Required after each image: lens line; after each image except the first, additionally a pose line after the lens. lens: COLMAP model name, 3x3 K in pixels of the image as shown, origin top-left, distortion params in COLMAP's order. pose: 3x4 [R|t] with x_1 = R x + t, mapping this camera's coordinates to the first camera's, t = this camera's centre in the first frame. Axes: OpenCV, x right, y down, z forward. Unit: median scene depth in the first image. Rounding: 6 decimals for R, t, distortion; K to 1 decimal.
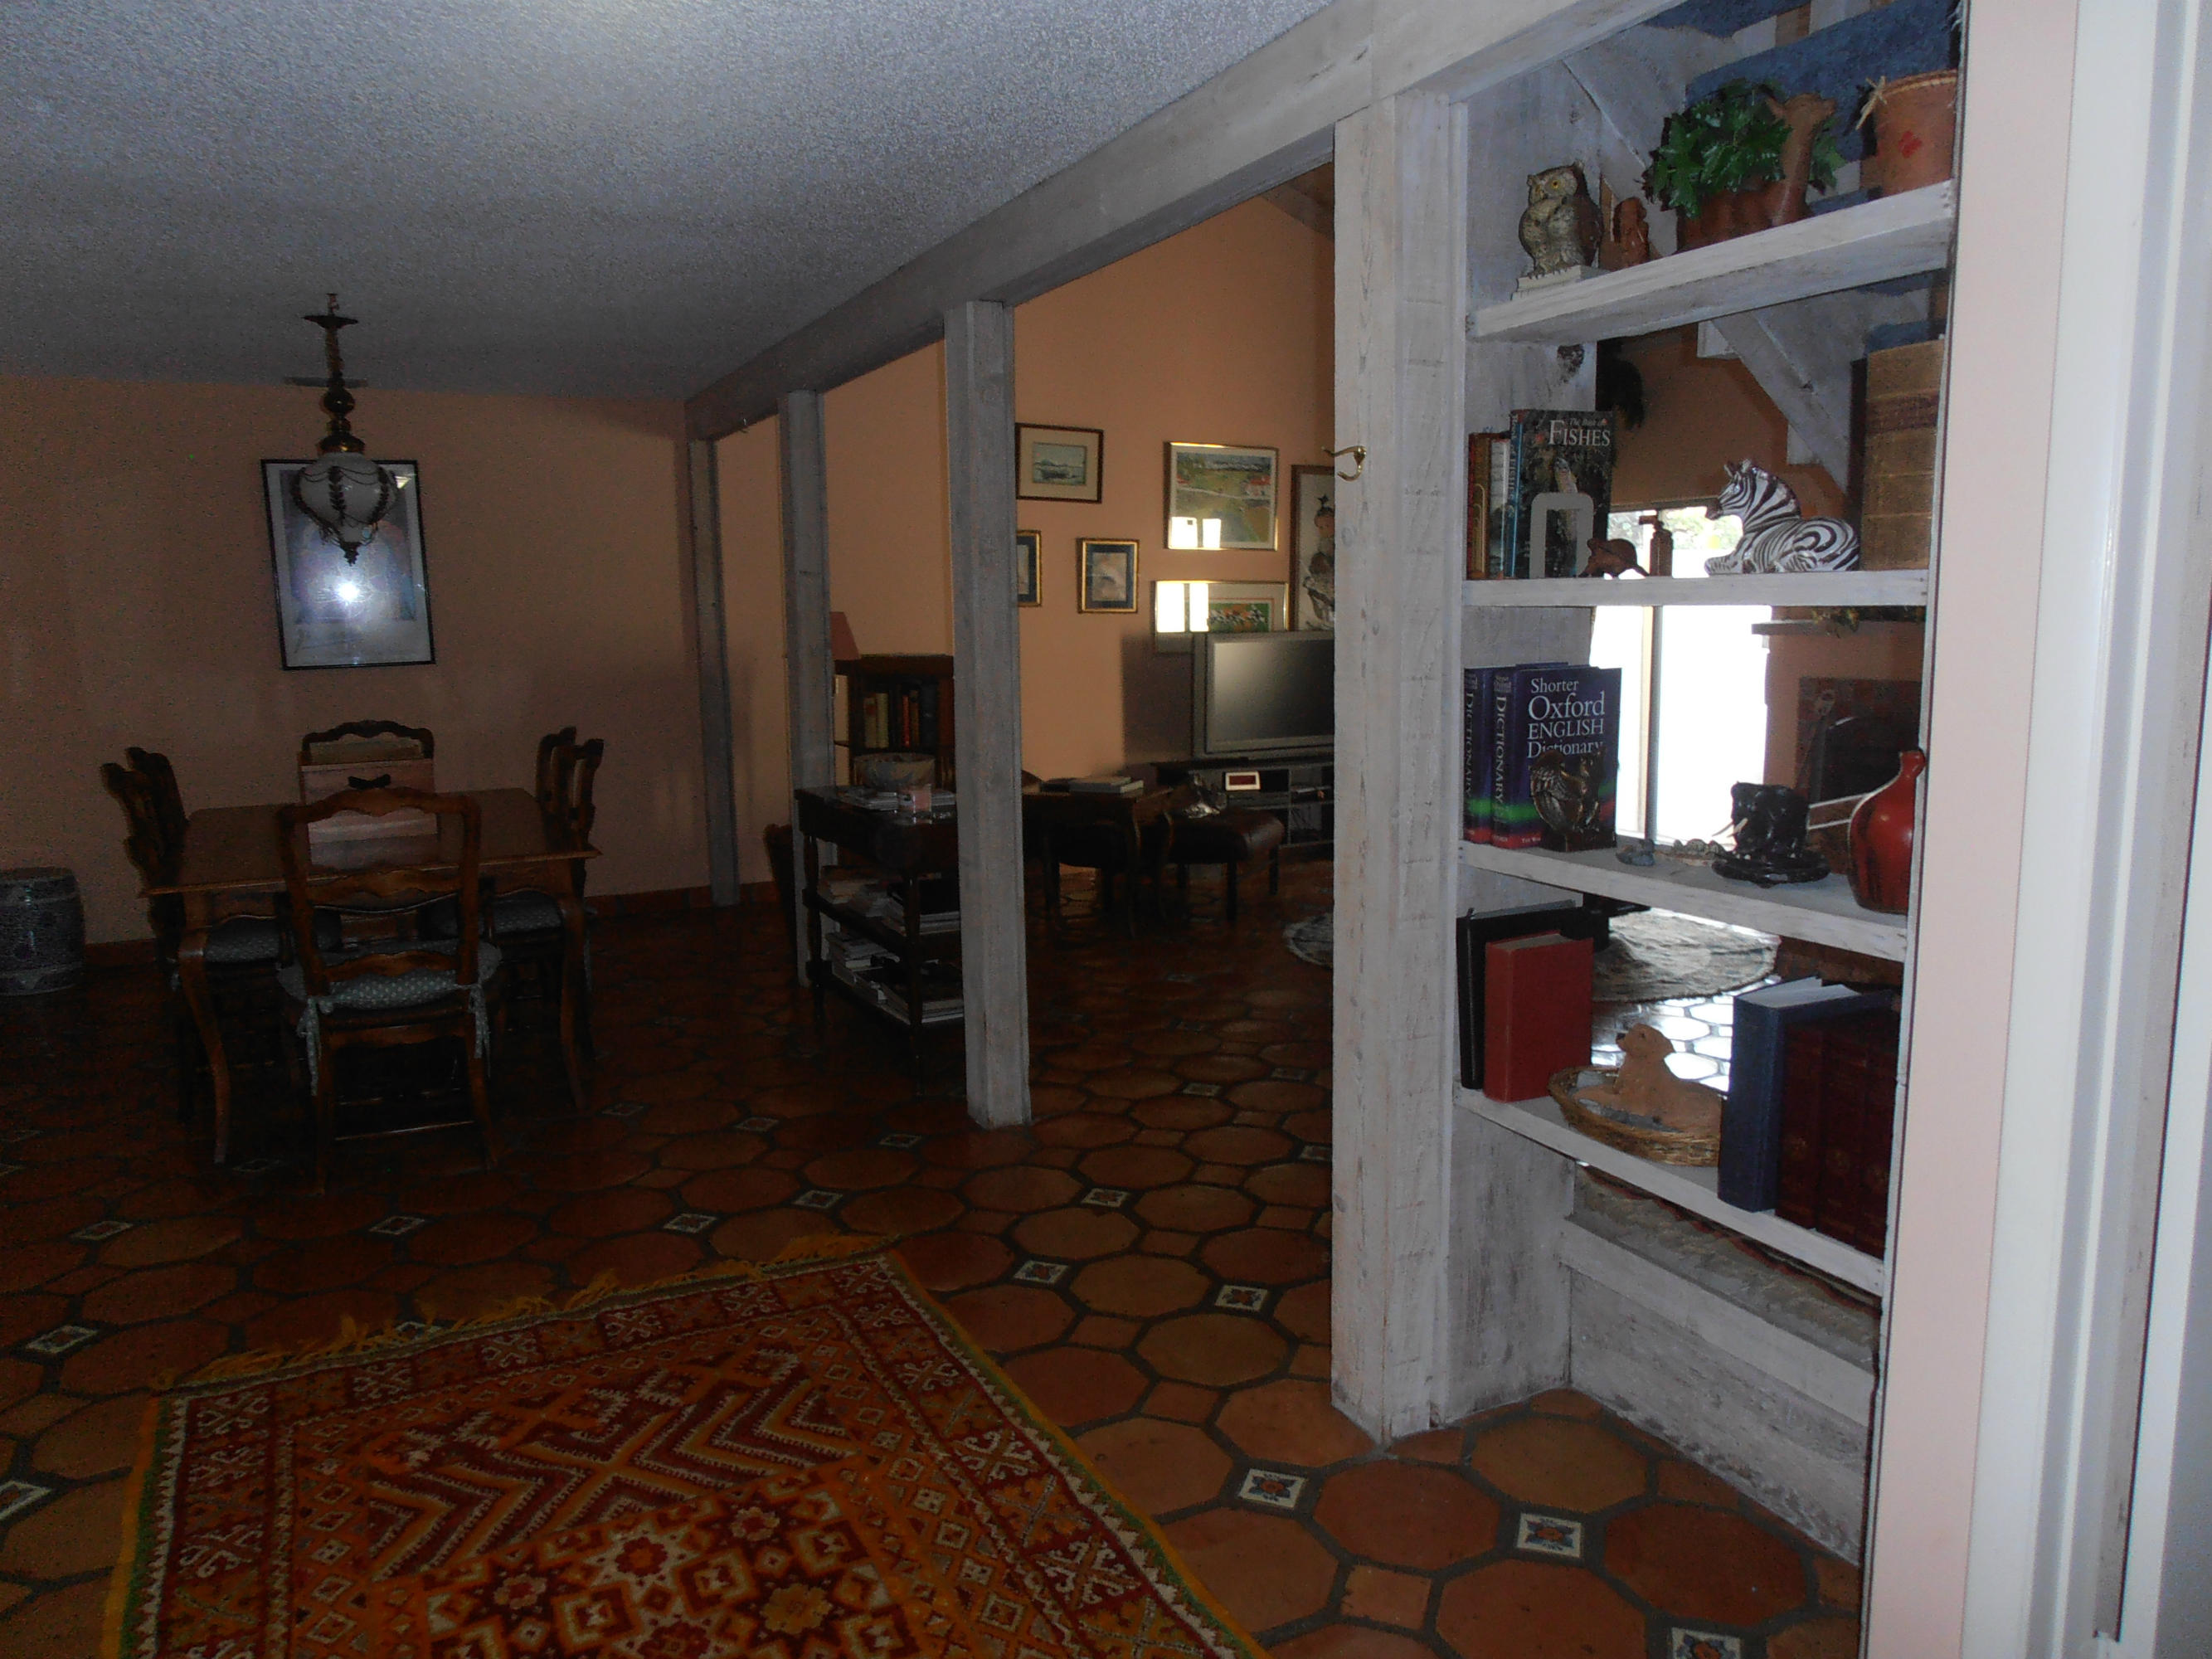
lens RADIAL K [[1561.4, 0, 1111.1], [0, 1561.4, 824.4], [0, 0, 1]] dist [-0.018195, 0.016164]
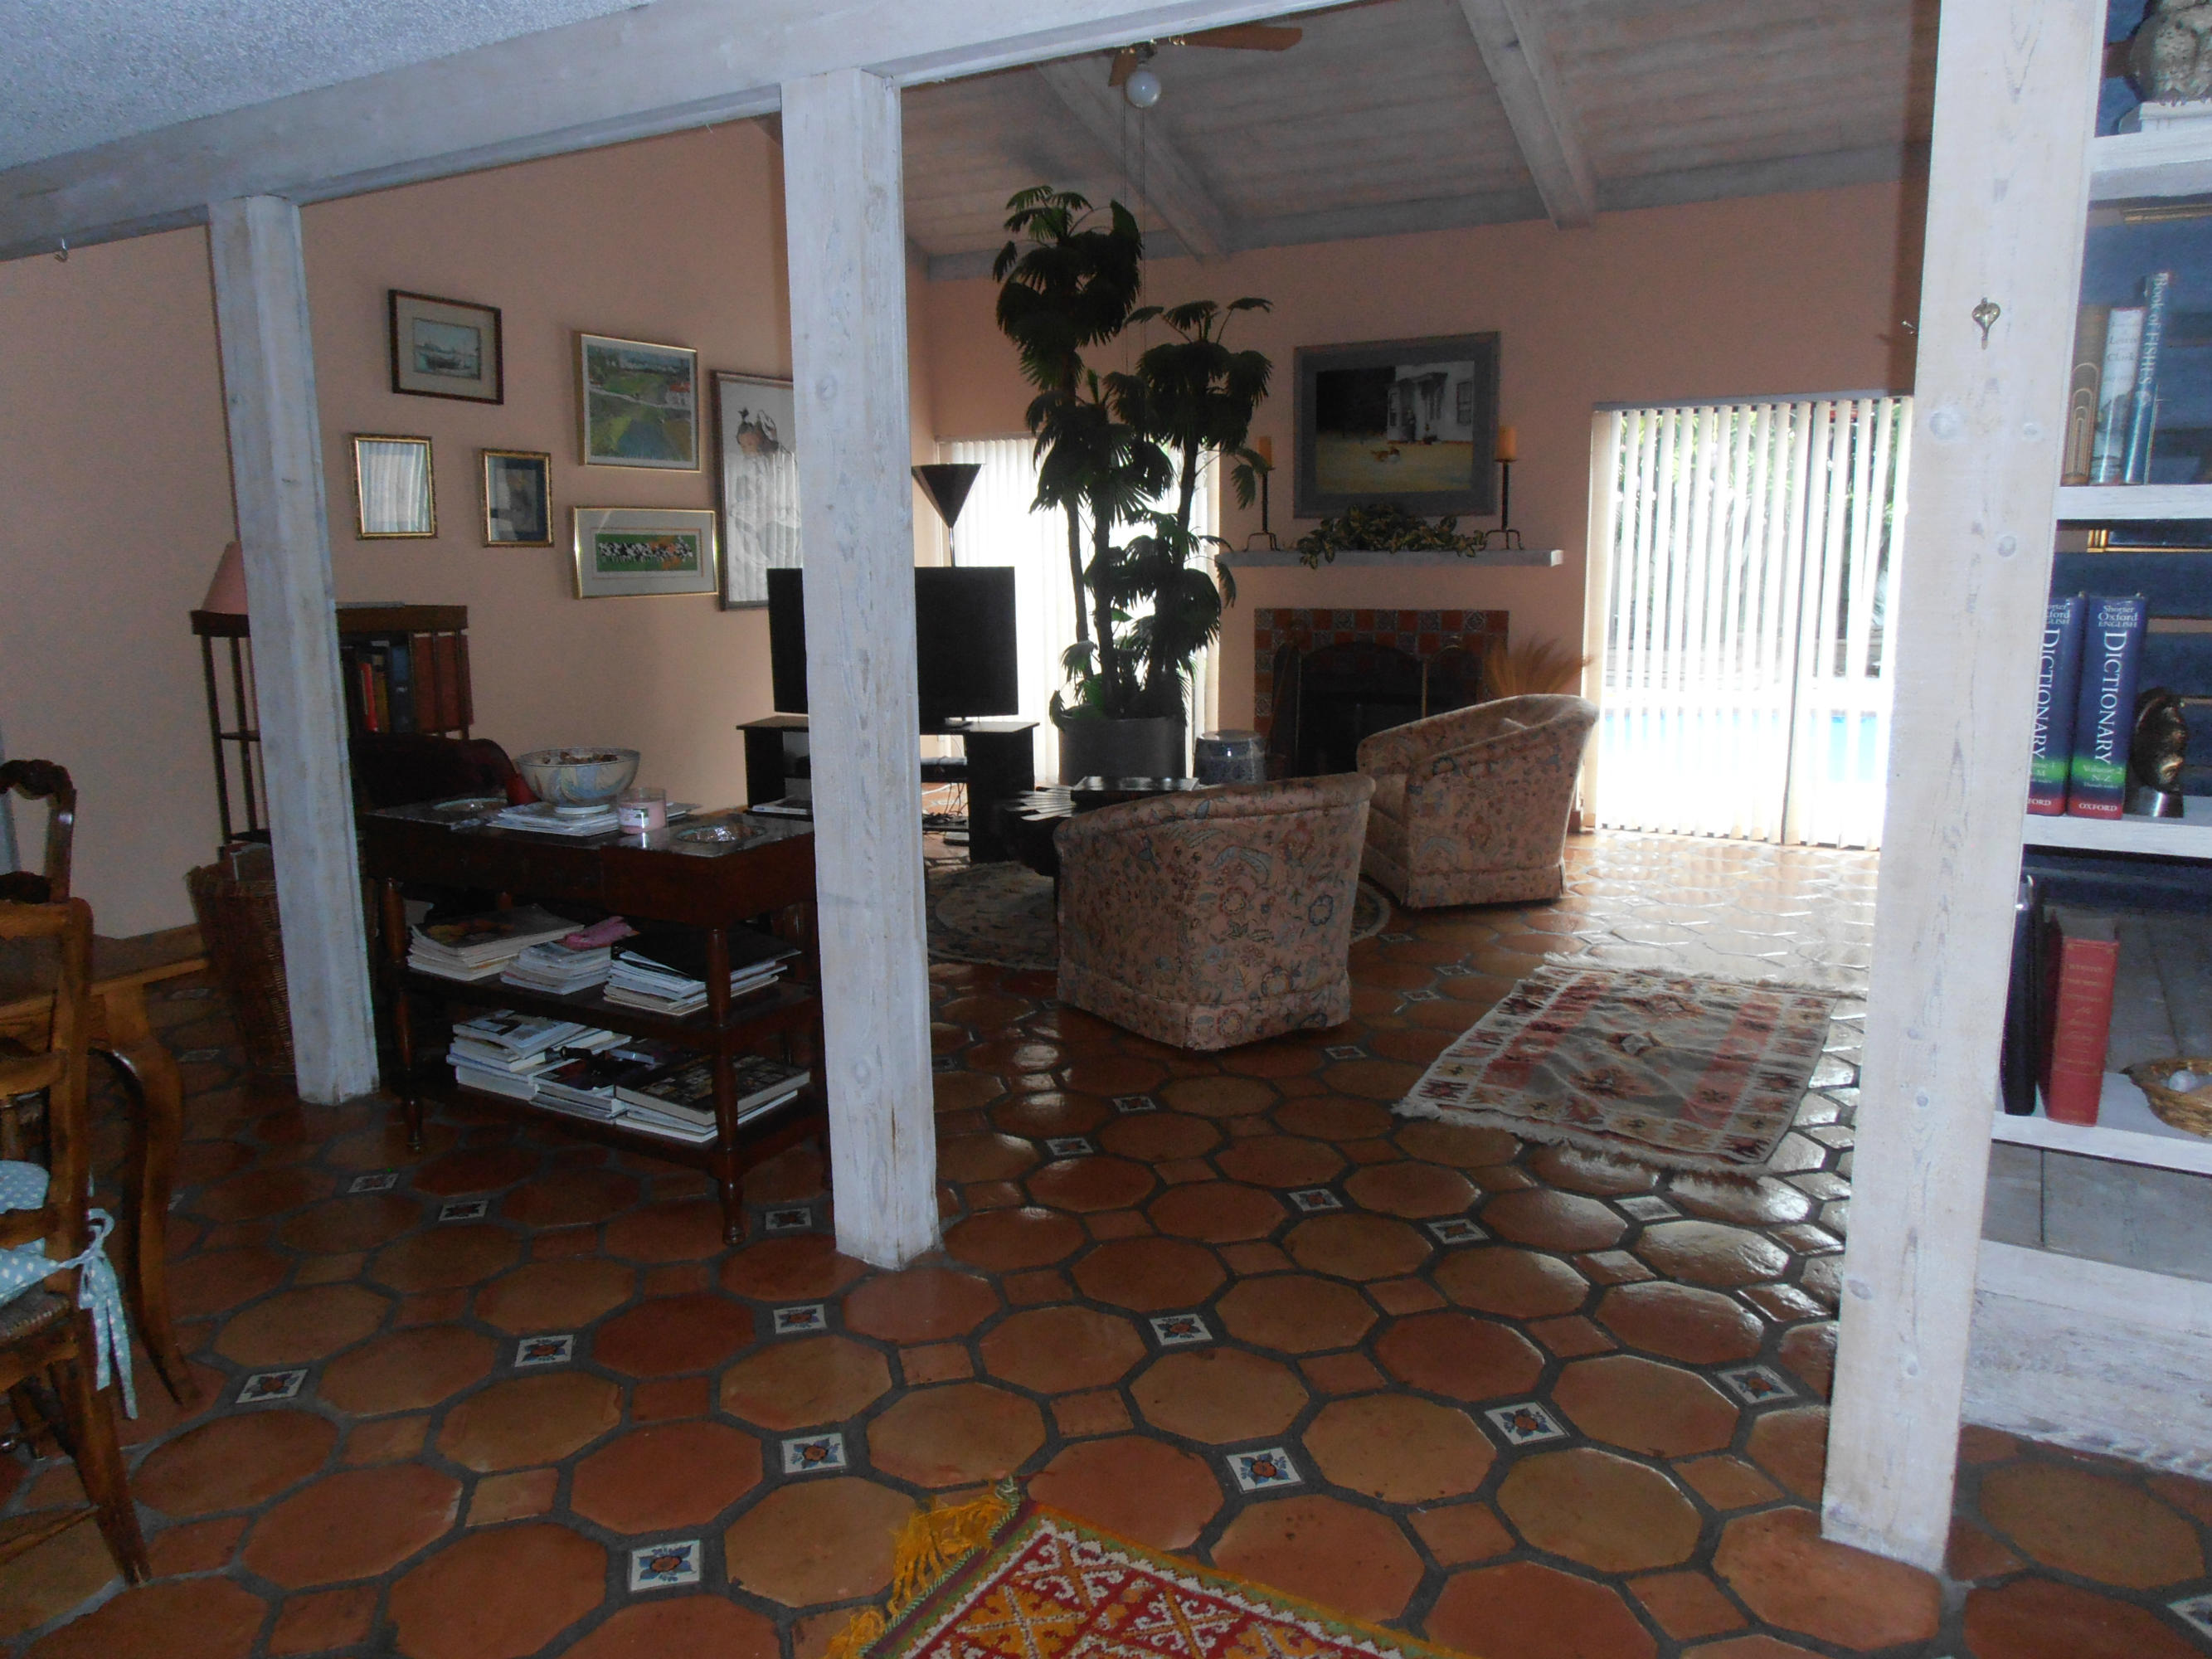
lens RADIAL K [[1559.1, 0, 1109.3], [0, 1559.1, 823.1], [0, 0, 1]] dist [-0.013331, 0.002744]
pose [[0.835728, -0.096860, 0.540533, -0.564567], [0.076899, 0.995265, 0.059449, -0.064654], [-0.543732, -0.008117, 0.839220, 0.552250]]
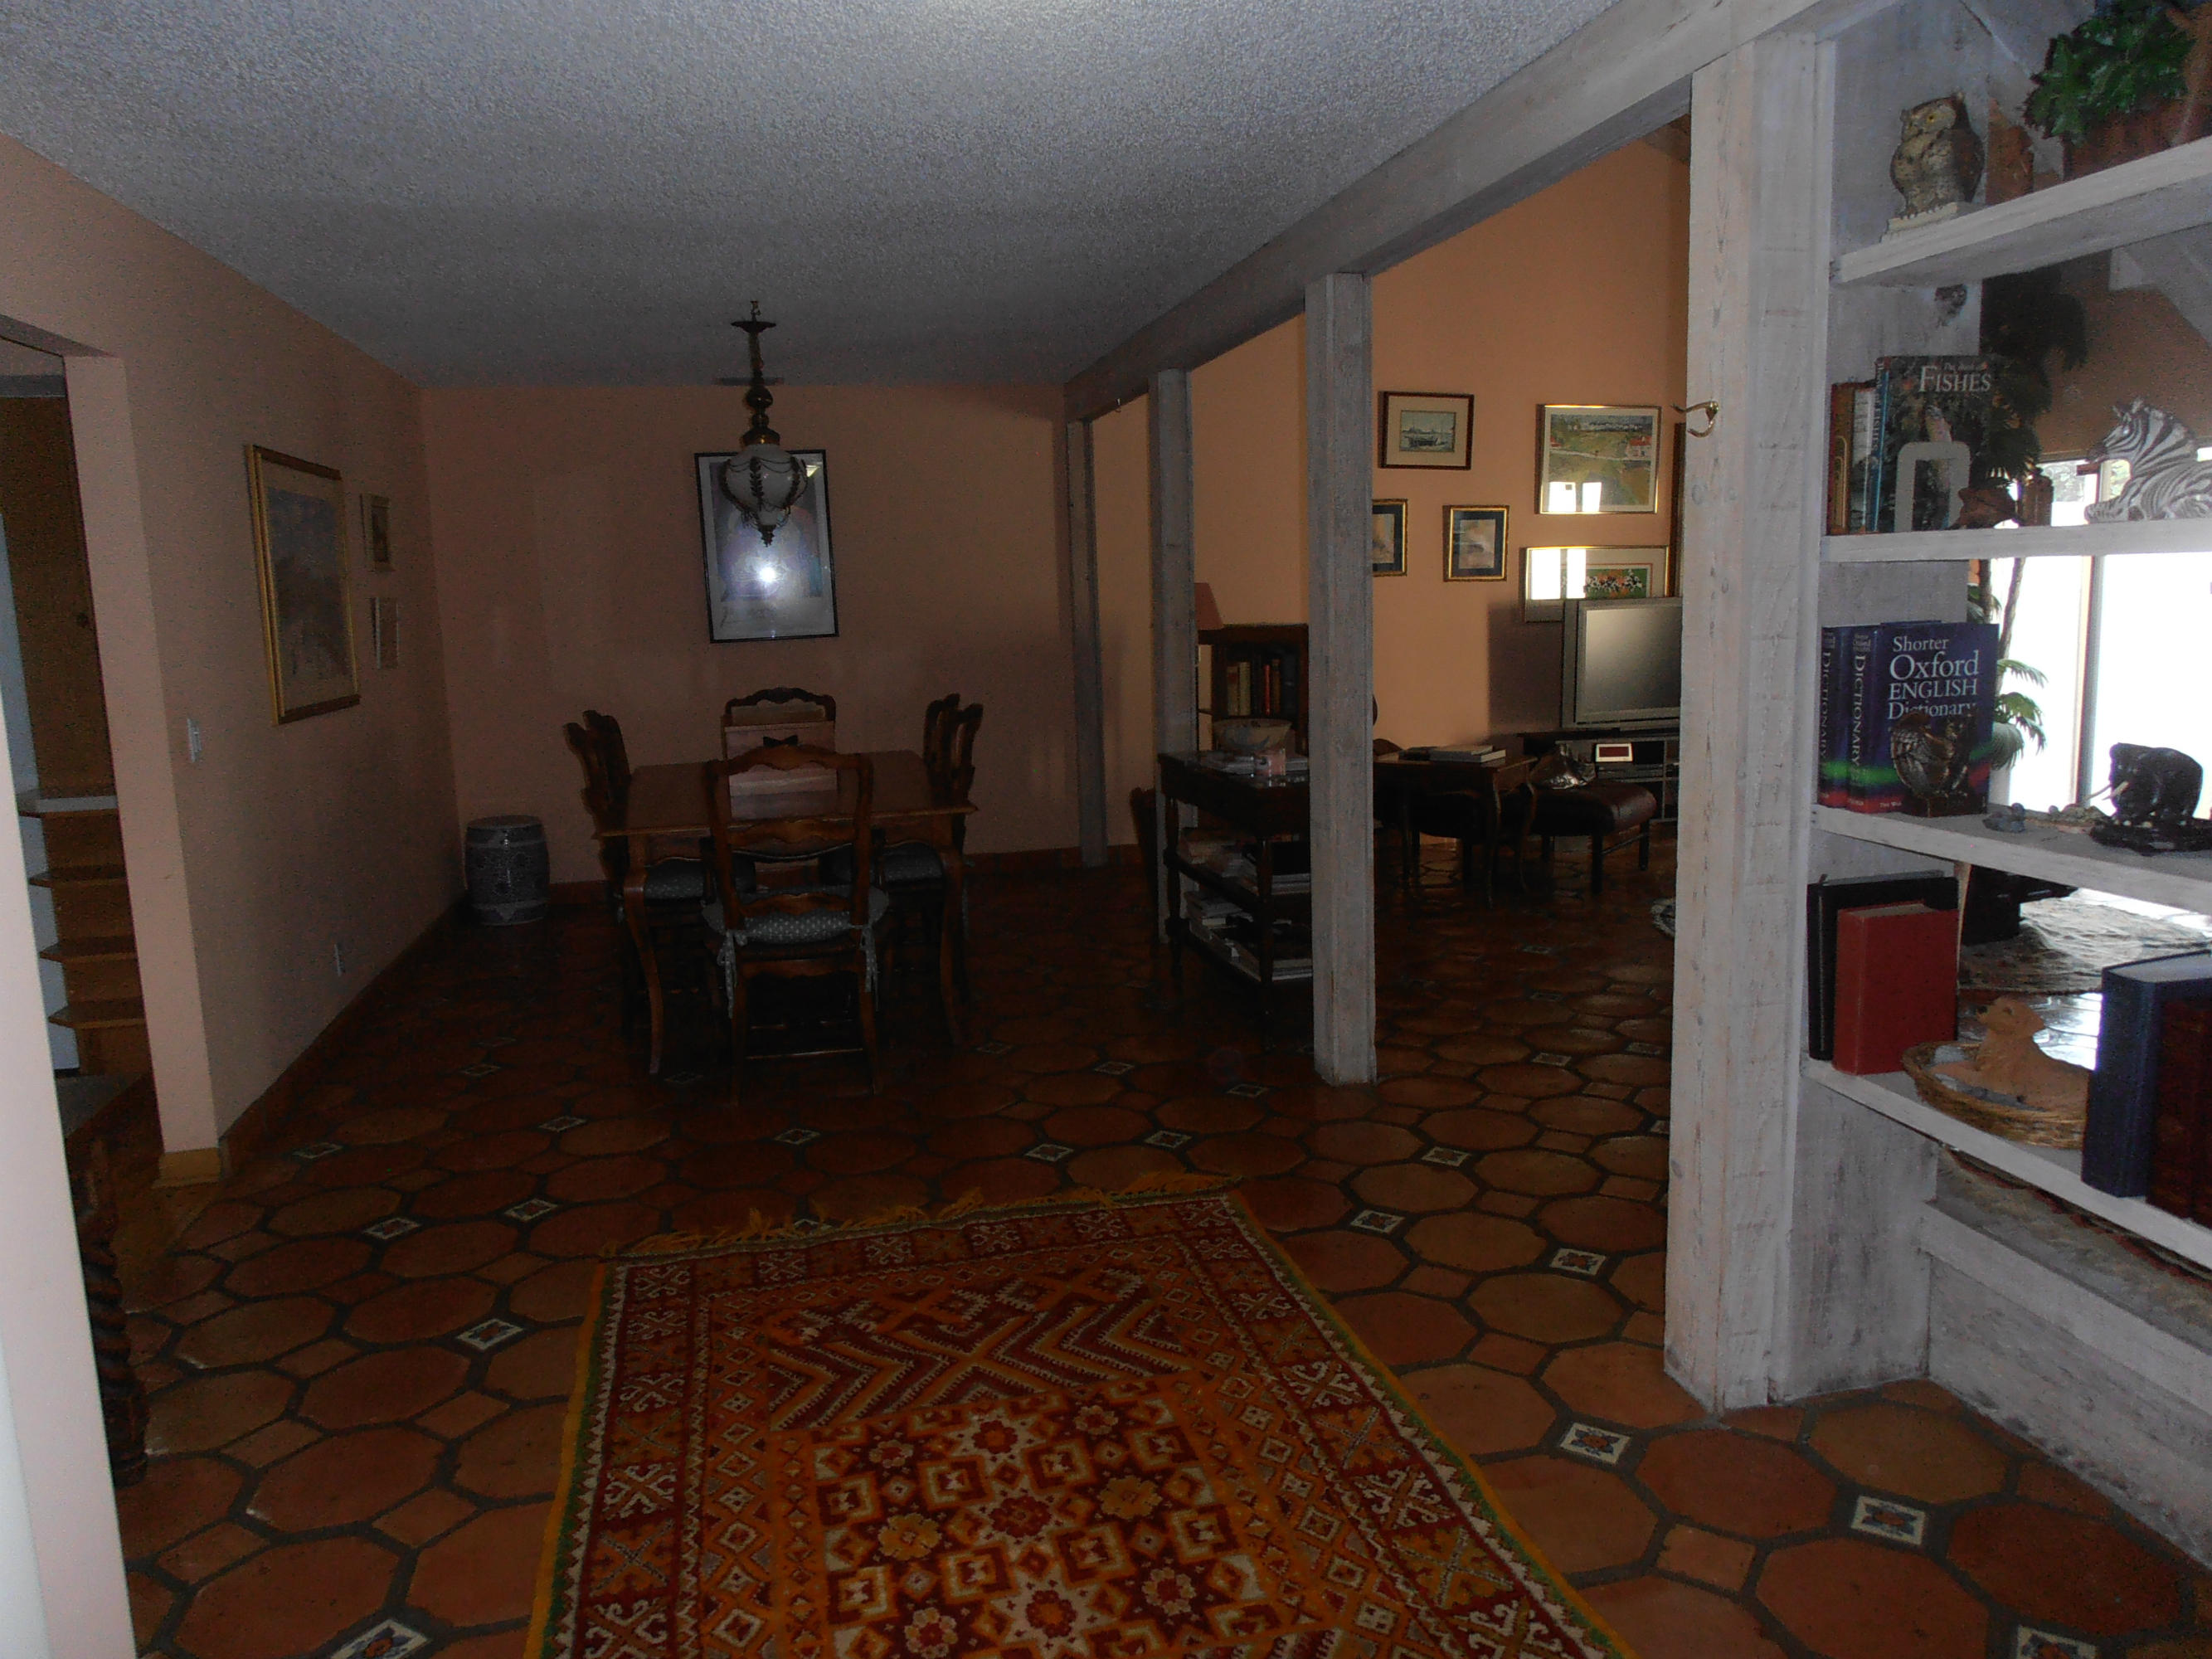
lens RADIAL K [[1559.1, 0, 1109.3], [0, 1559.1, 823.1], [0, 0, 1]] dist [-0.013331, 0.002744]
pose [[0.971708, 0.020837, -0.235263, 0.024237], [-0.017007, 0.999688, 0.018299, 0.011085], [0.235571, -0.013780, 0.971760, -0.043286]]
